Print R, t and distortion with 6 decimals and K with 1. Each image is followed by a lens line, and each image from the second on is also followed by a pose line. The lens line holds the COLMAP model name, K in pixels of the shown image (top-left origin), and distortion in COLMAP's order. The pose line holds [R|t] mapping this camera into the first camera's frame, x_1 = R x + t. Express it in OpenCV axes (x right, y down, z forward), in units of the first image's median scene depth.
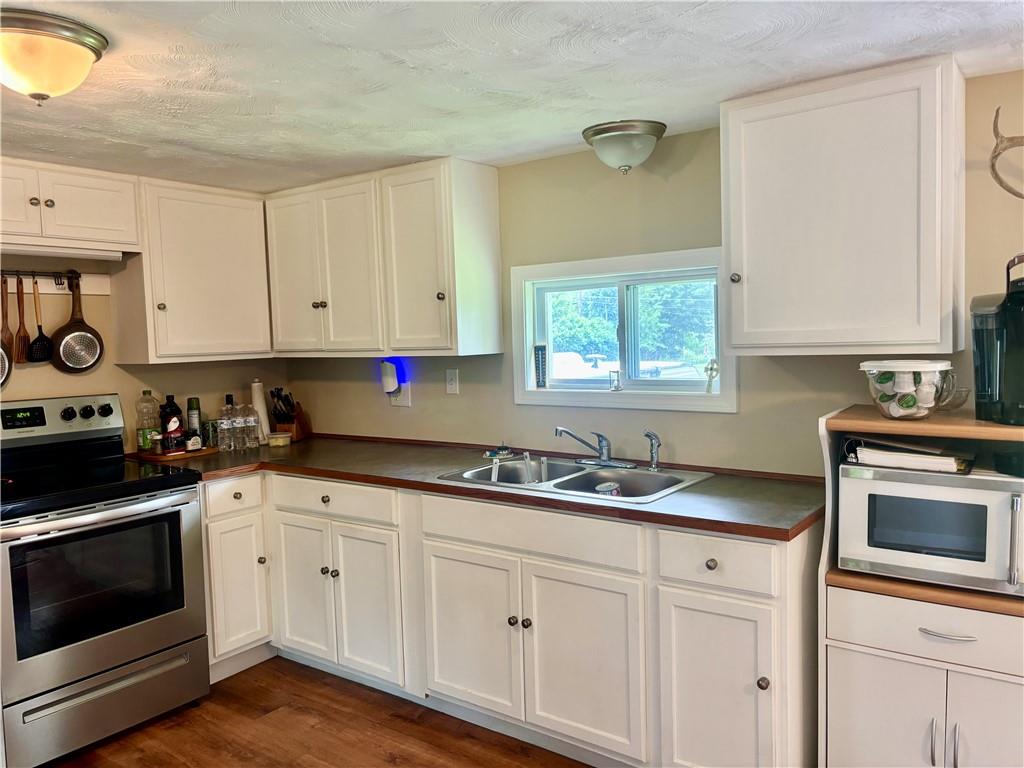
lens RADIAL K [[776.4, 0, 507.6], [0, 776.4, 391.5], [0, 0, 1]] dist [0.038258, -0.048366]
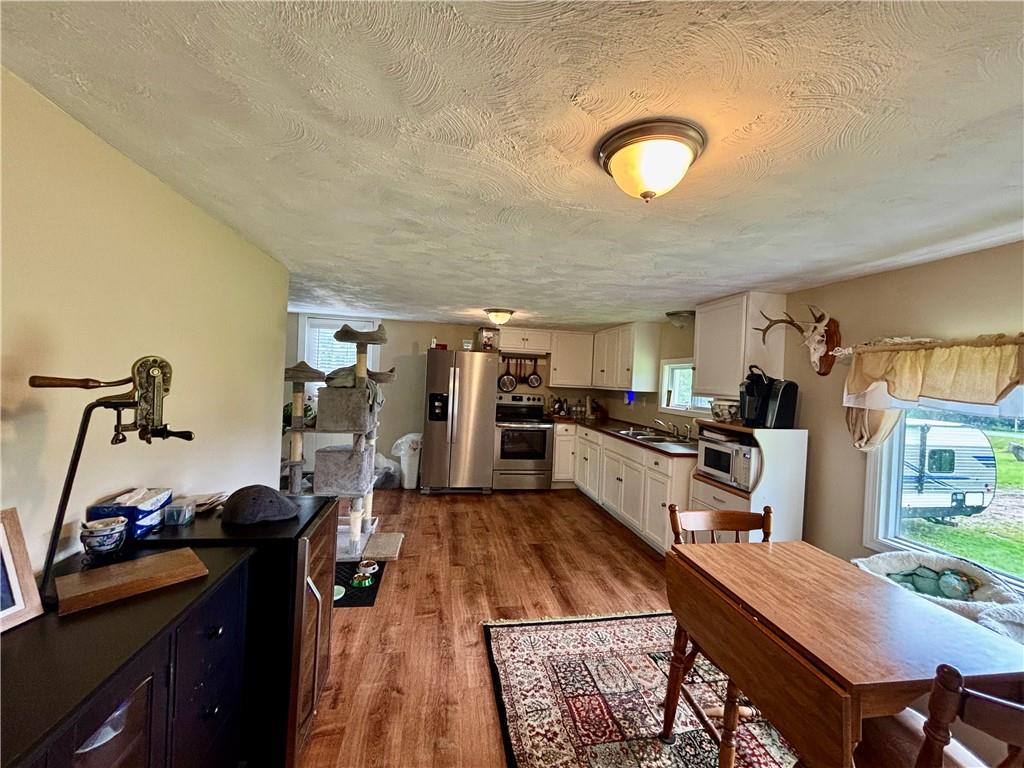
lens RADIAL K [[414.5, 0, 509.5], [0, 414.5, 383.7], [0, 0, 1]] dist [0.001192, -0.000845]
pose [[0.721387, 0.069026, -0.689083, 0.657998], [-0.118783, 0.992607, -0.024921, 0.017968], [0.682269, 0.099829, 0.724253, -0.401012]]
